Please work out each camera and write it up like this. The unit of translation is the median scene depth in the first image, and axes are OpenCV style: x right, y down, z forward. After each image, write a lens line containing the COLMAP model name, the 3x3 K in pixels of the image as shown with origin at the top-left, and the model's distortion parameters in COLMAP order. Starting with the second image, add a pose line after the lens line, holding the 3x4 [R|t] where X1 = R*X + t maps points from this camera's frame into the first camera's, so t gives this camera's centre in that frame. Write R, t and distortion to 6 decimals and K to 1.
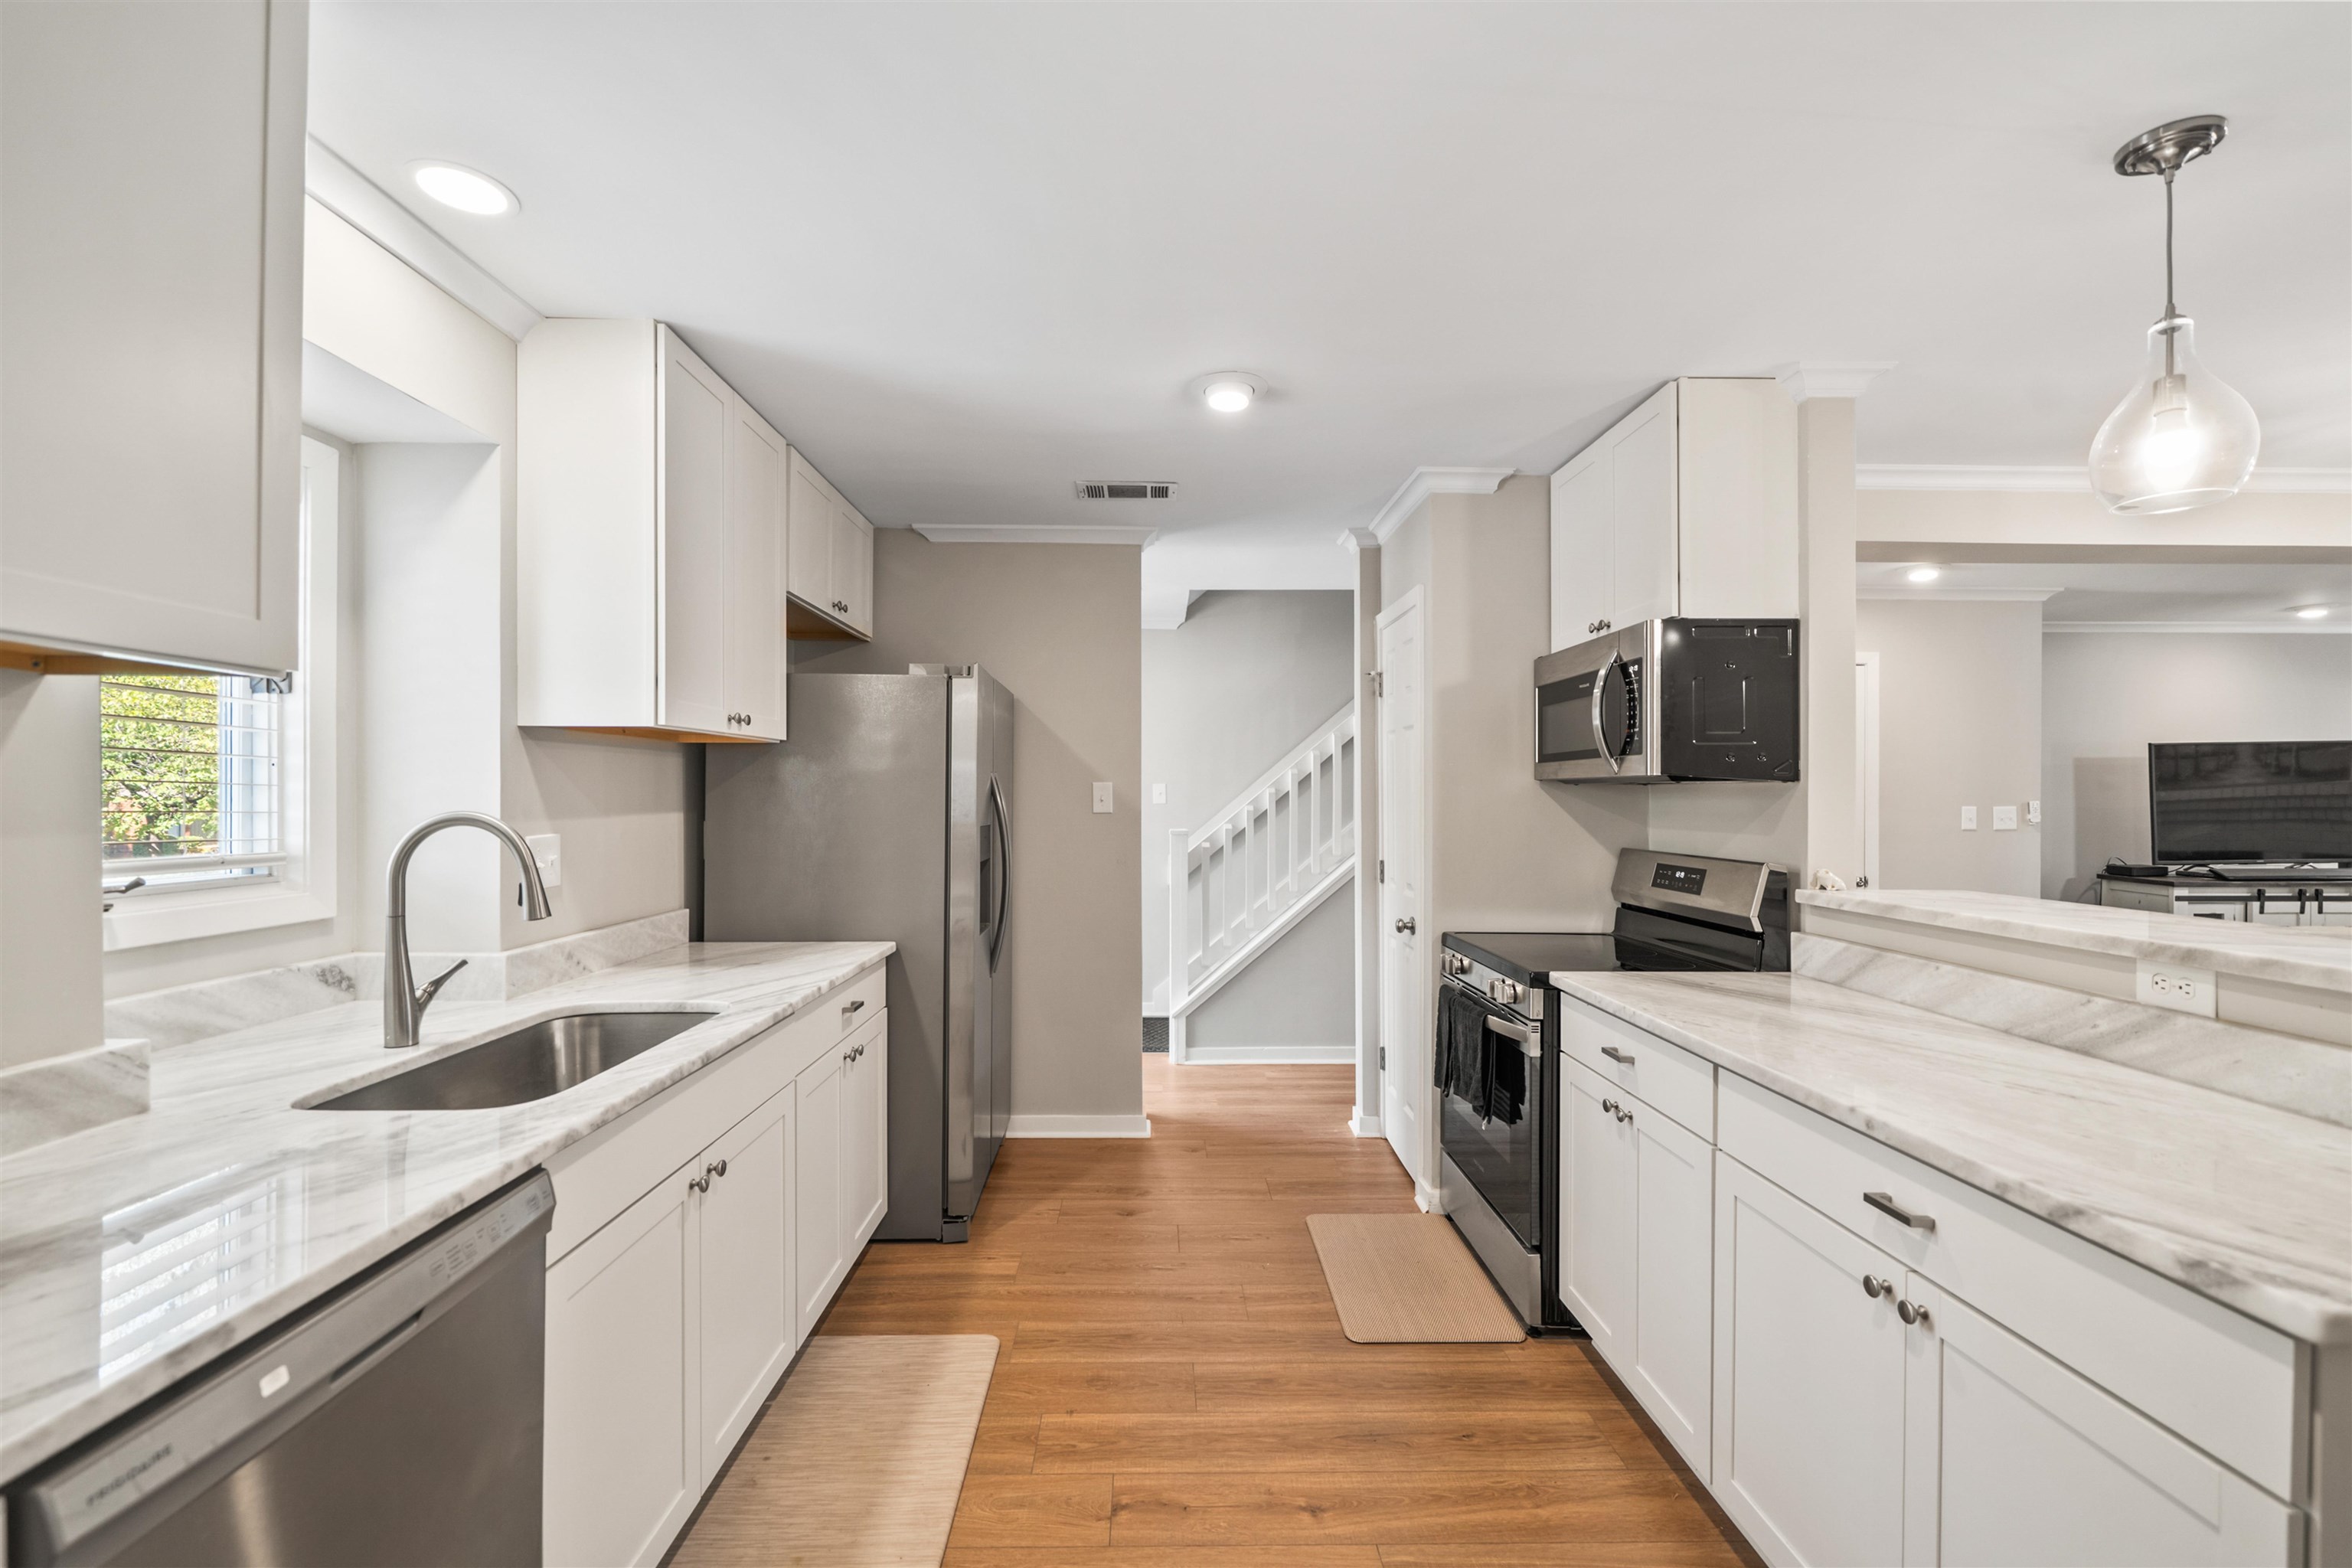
lens RADIAL K [[1001.3, 0, 1167.5], [0, 1001.3, 792.7], [0, 0, 1]] dist [0.000404, -0.000222]
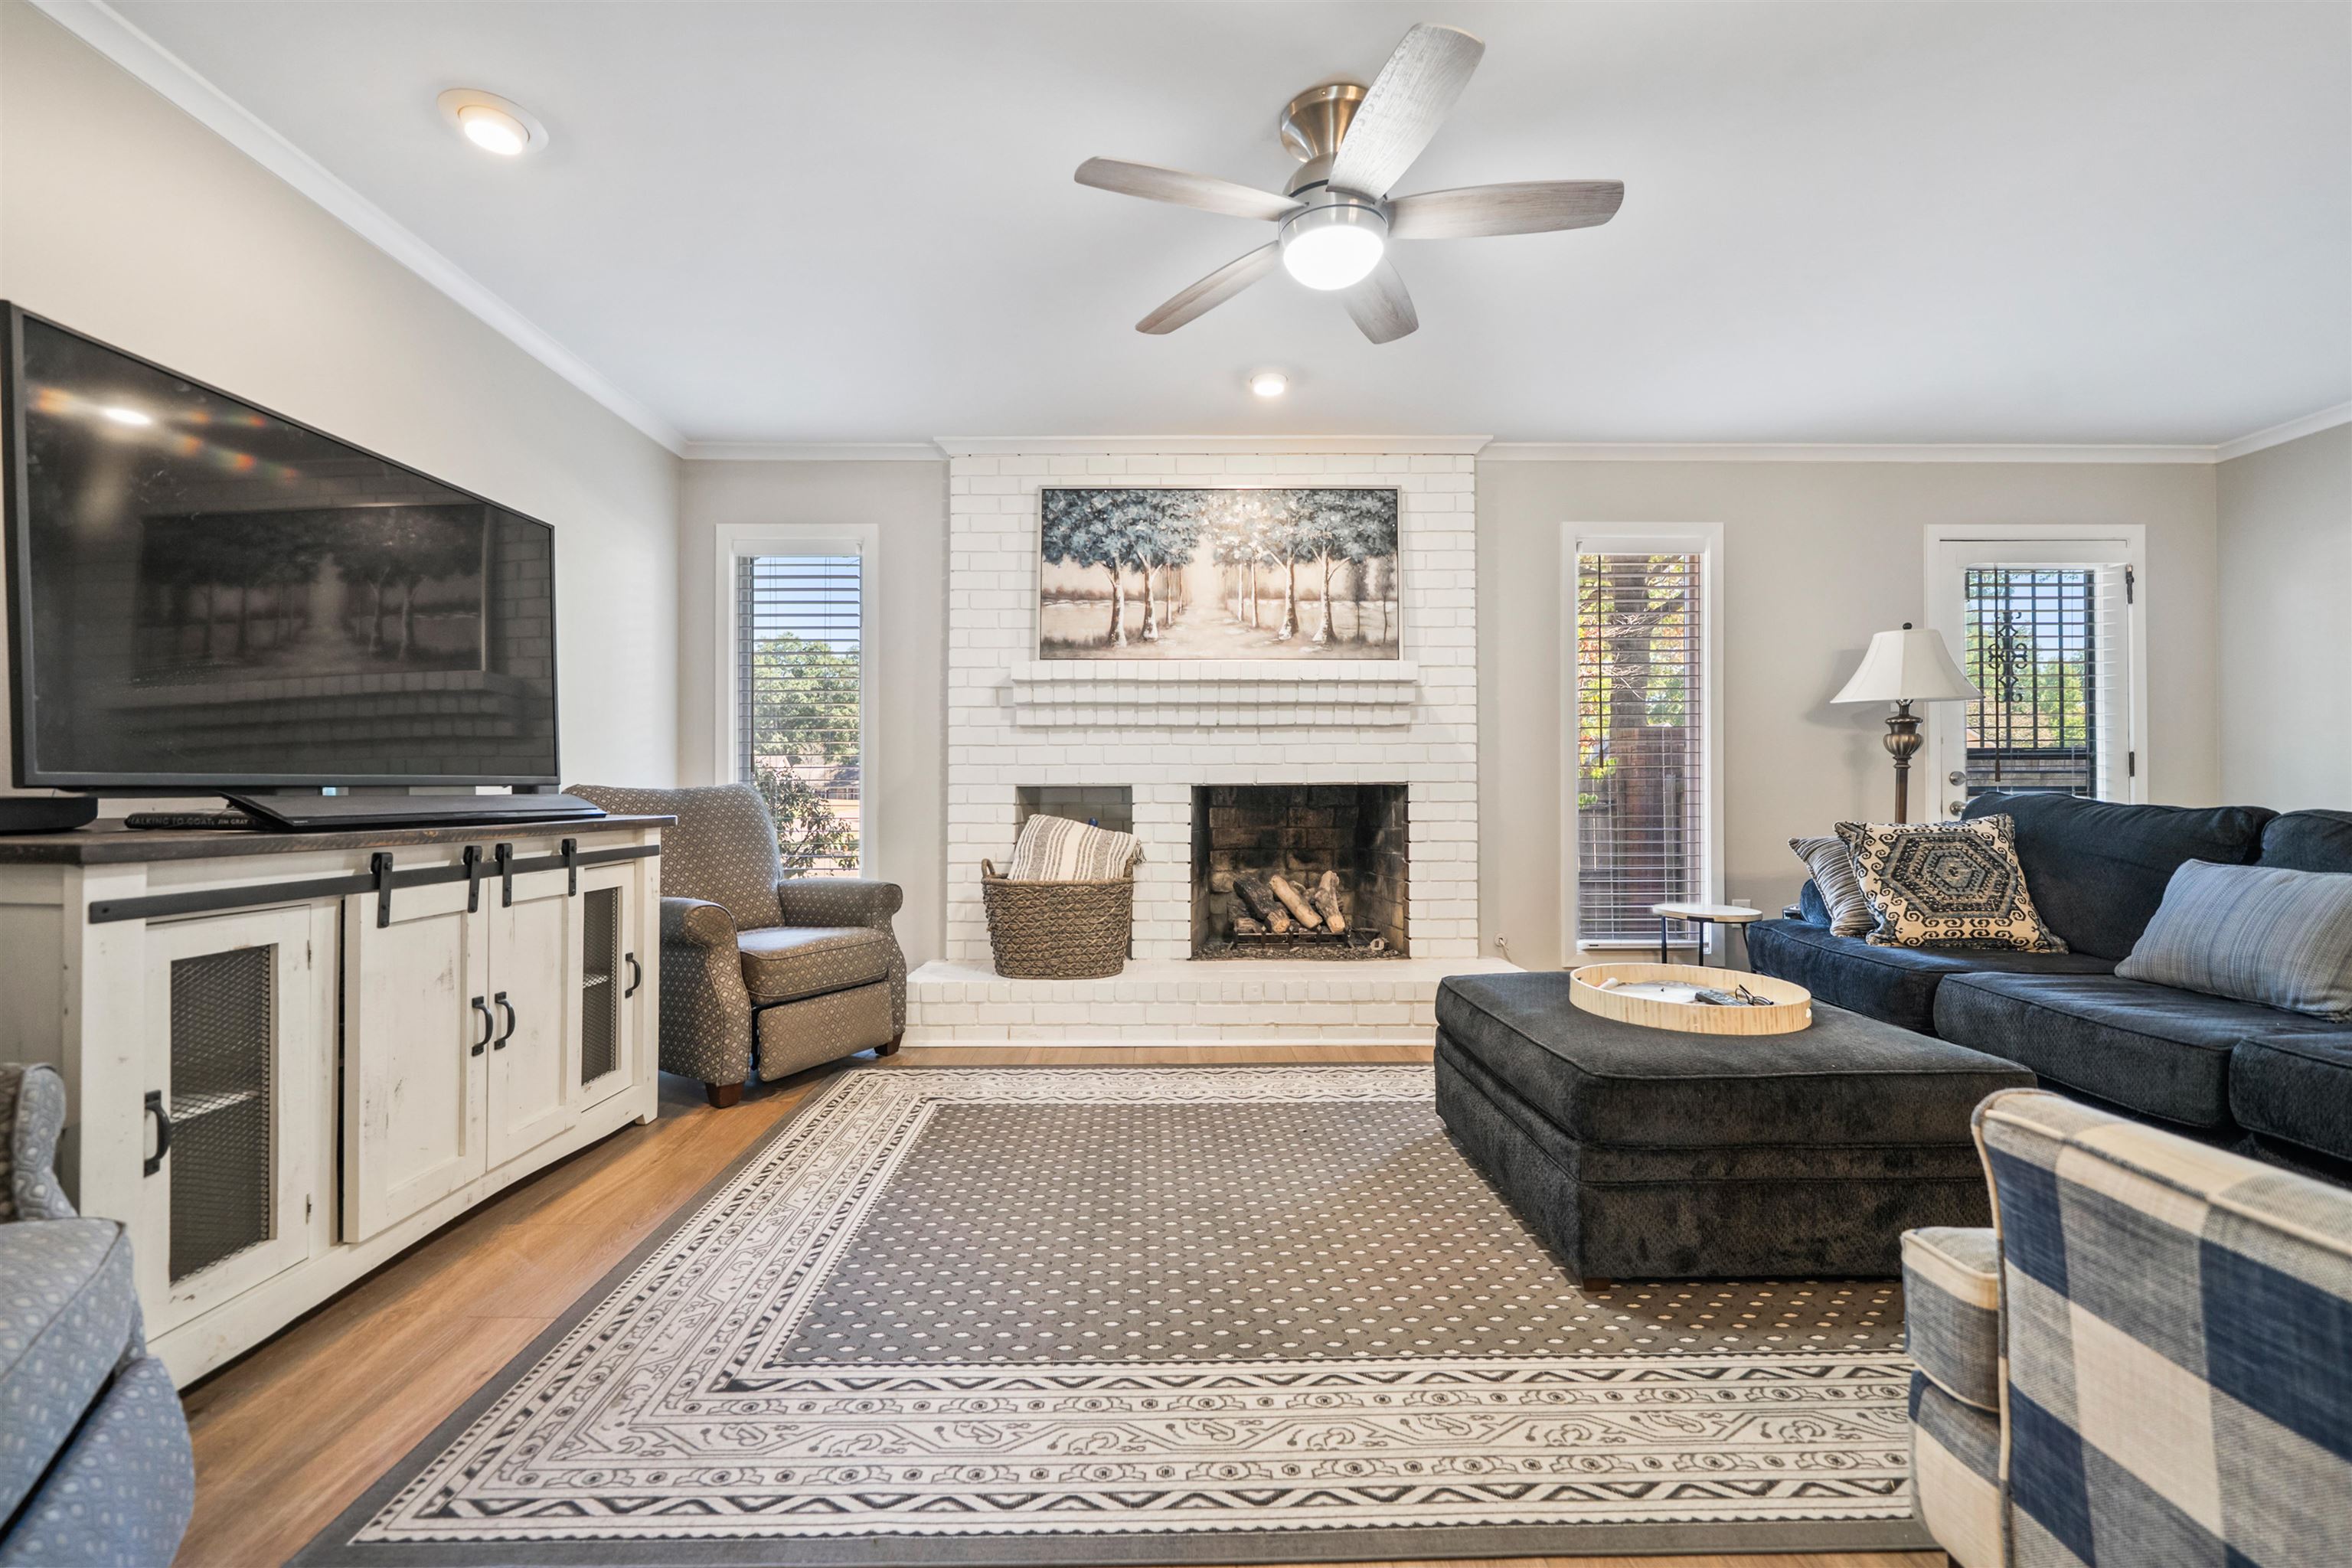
lens RADIAL K [[1001.3, 0, 1196.5], [0, 1001.3, 797.2], [0, 0, 1]] dist [0.000404, -0.000222]
pose [[0.027400, -0.007073, 0.999600, 1.558002], [-0.001397, 0.999974, 0.007114, 0.152395], [-0.999624, -0.001591, 0.027389, 1.462944]]
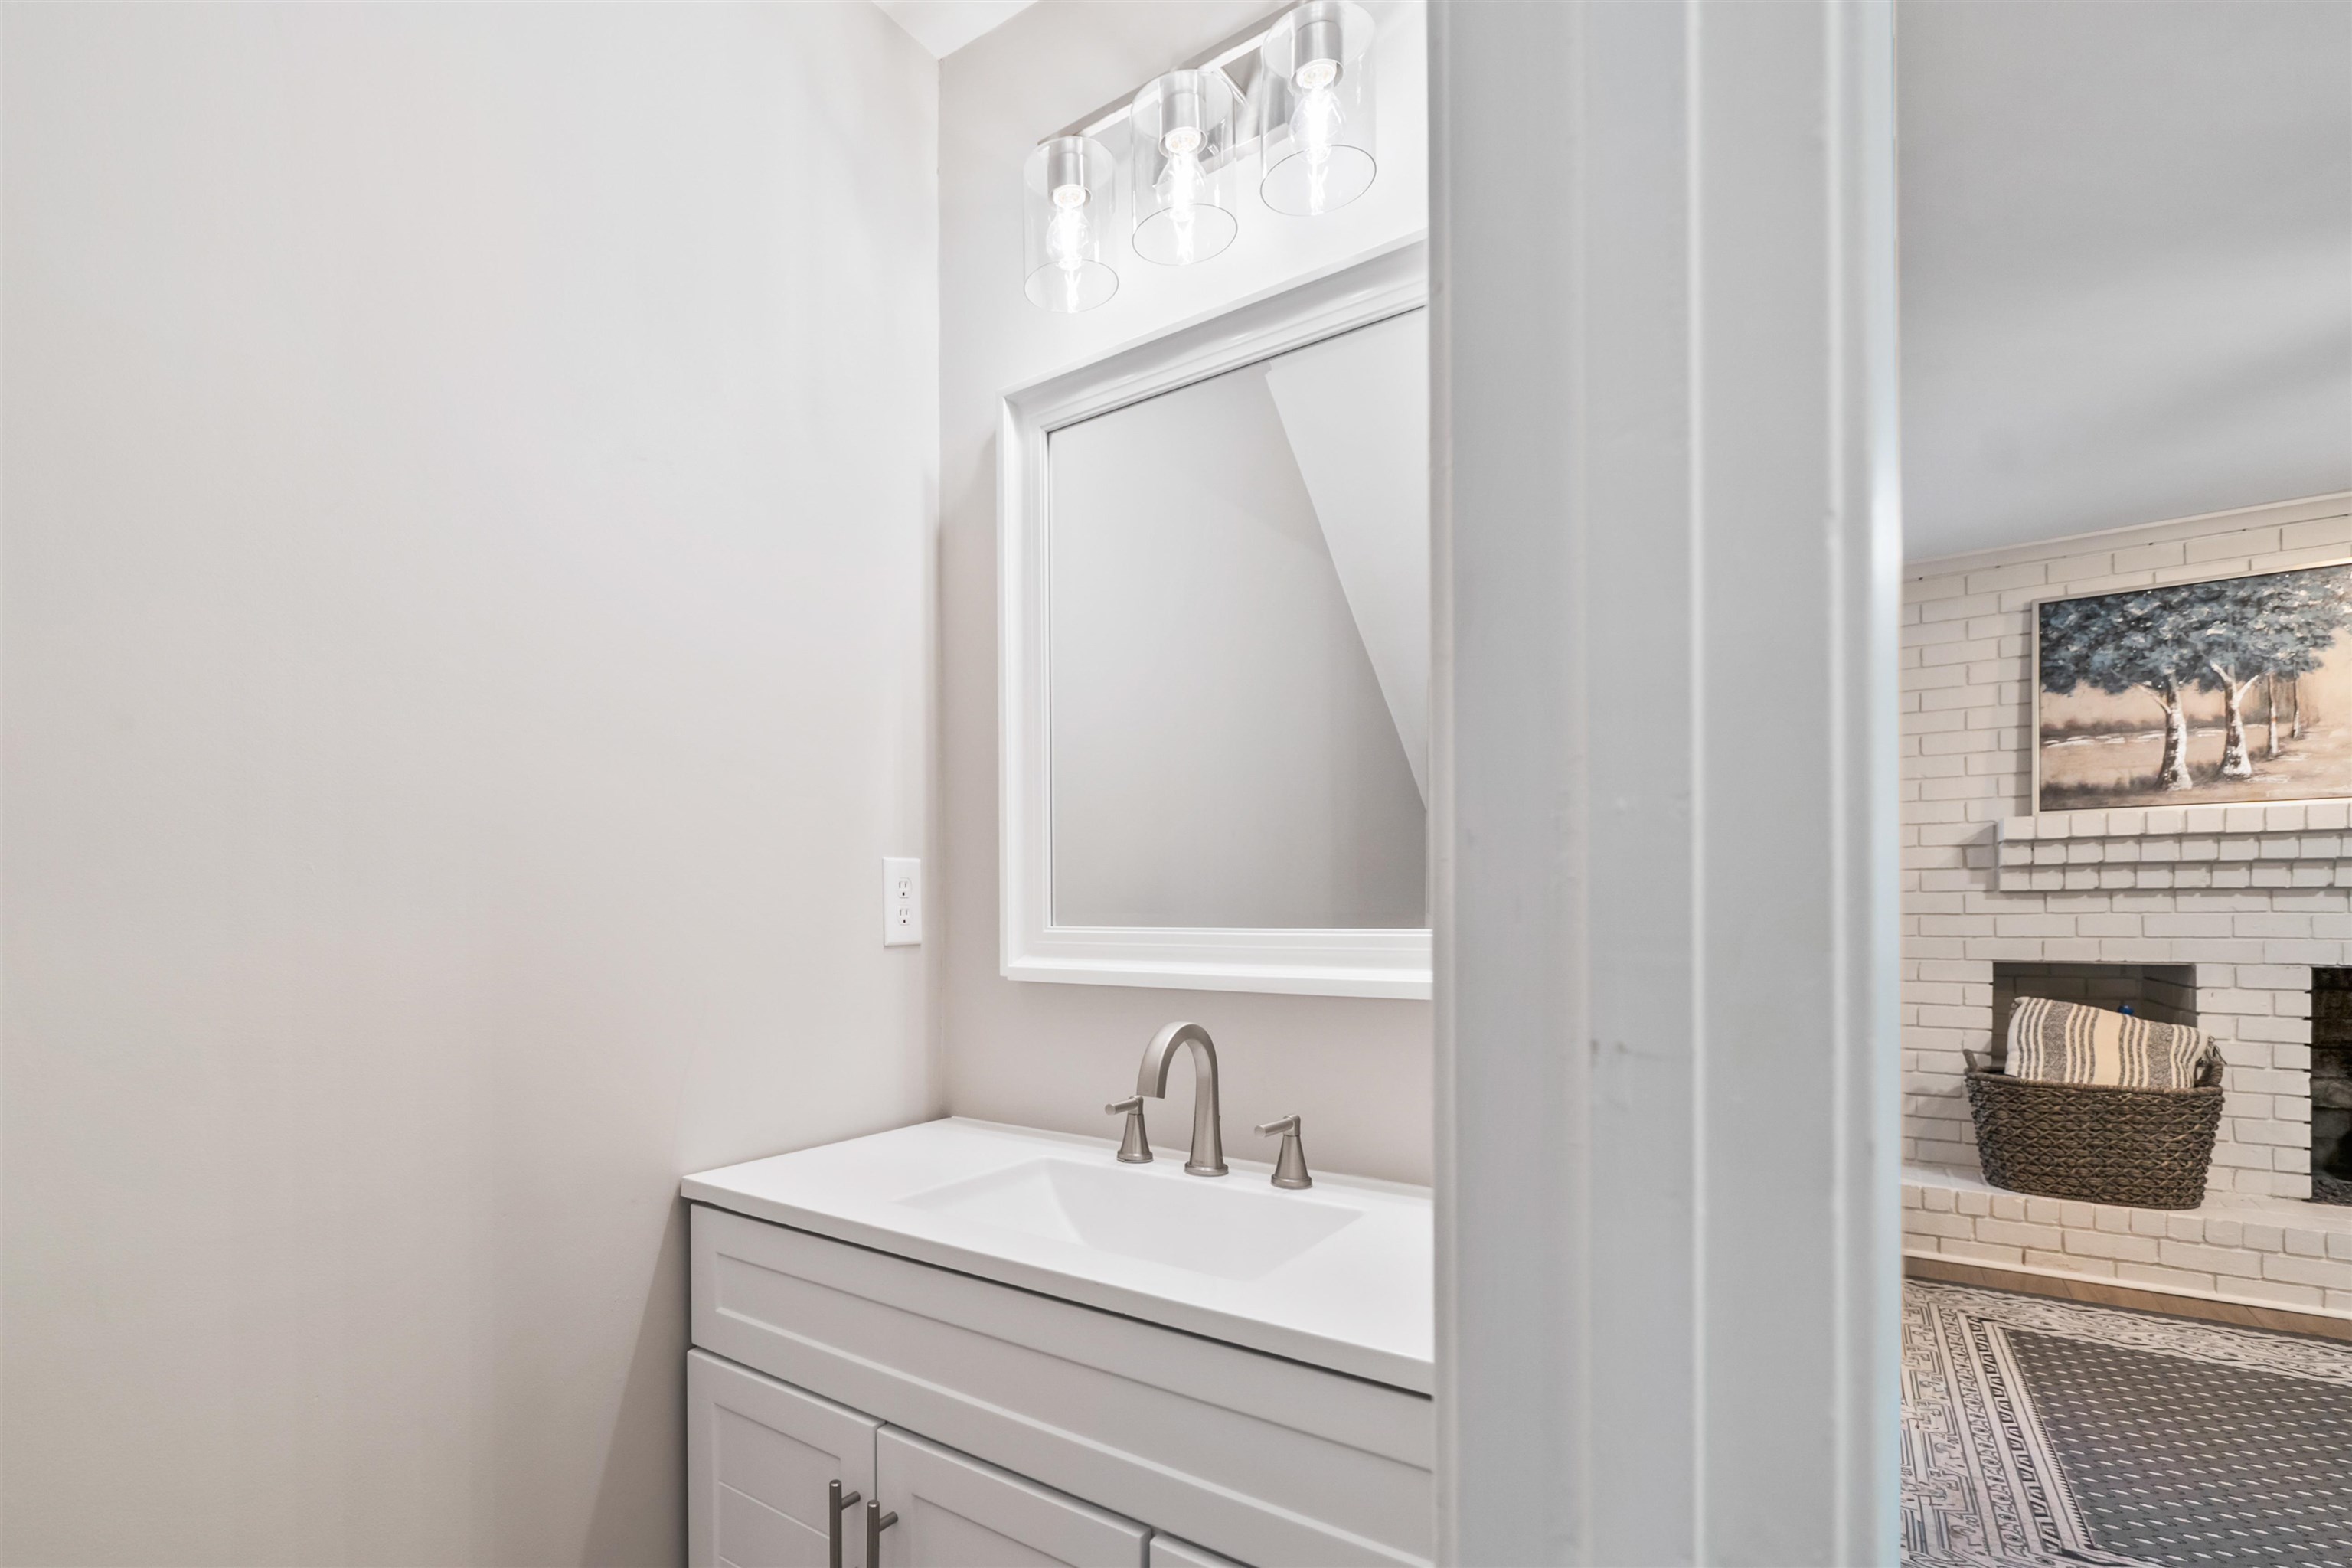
lens RADIAL K [[1156.2, 0, 947.4], [0, 1156.2, 917.8], [0, 0, 1]] dist [-0.001606, -0.000021]
pose [[0.677082, -0.012158, 0.735807, 1.068231], [0.008215, 0.999926, 0.008963, 0.063698], [-0.735861, -0.000024, 0.677132, 1.772124]]
